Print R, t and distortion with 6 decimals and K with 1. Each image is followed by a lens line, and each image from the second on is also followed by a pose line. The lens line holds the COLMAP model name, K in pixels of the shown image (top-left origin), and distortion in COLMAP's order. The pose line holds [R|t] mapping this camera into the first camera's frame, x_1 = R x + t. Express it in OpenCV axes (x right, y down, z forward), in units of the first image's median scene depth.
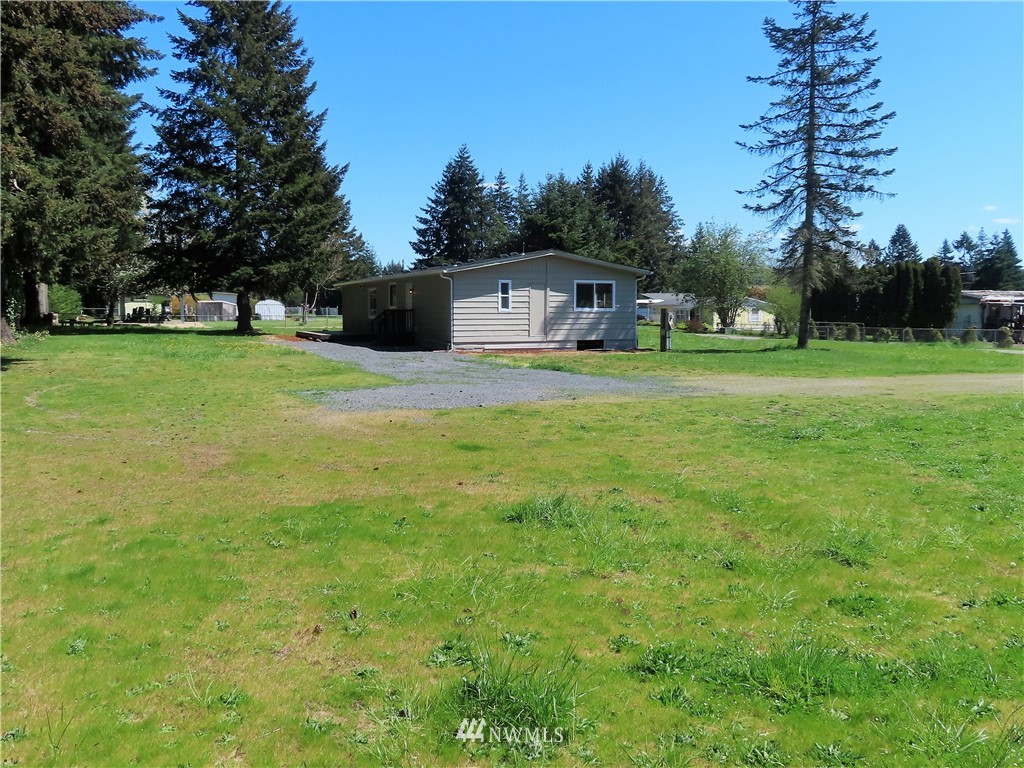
lens RADIAL K [[758.4, 0, 509.9], [0, 758.4, 354.9], [0, 0, 1]] dist [0.003300, 0.000325]
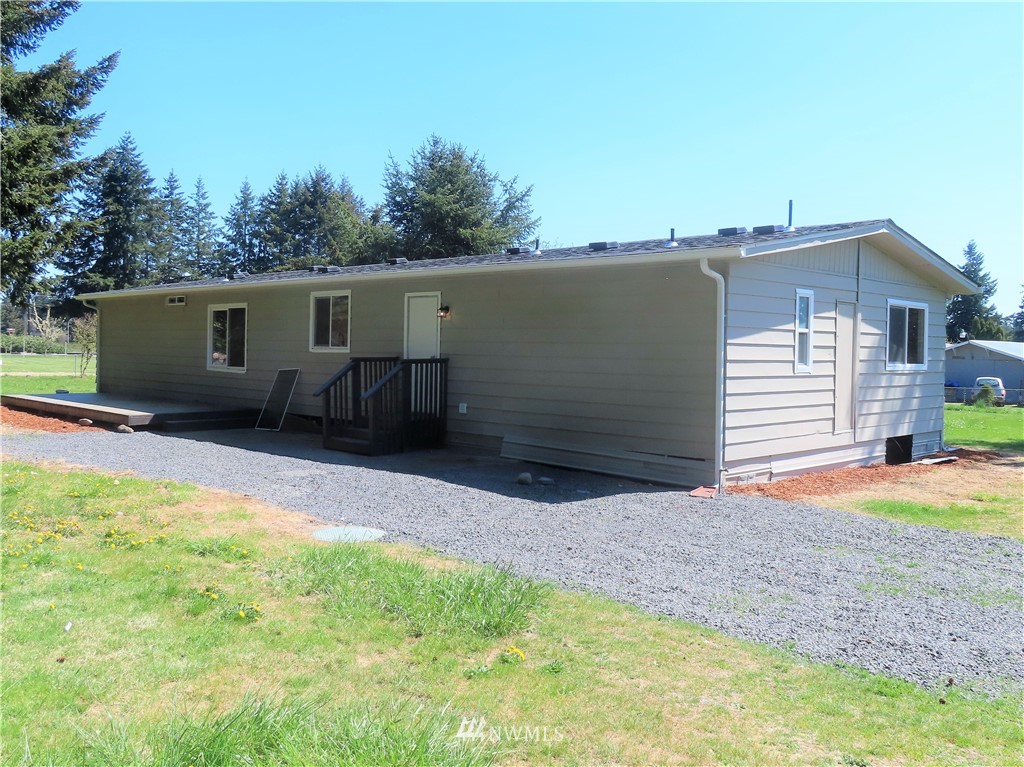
lens RADIAL K [[853.7, 0, 512.0], [0, 853.7, 383.5], [0, 0, 1]] dist [0.003195, -0.001471]
pose [[0.928750, 0.004001, 0.370685, -0.169534], [0.002392, 0.999856, -0.016786, -0.025020], [-0.370699, 0.016476, 0.928607, 0.369151]]
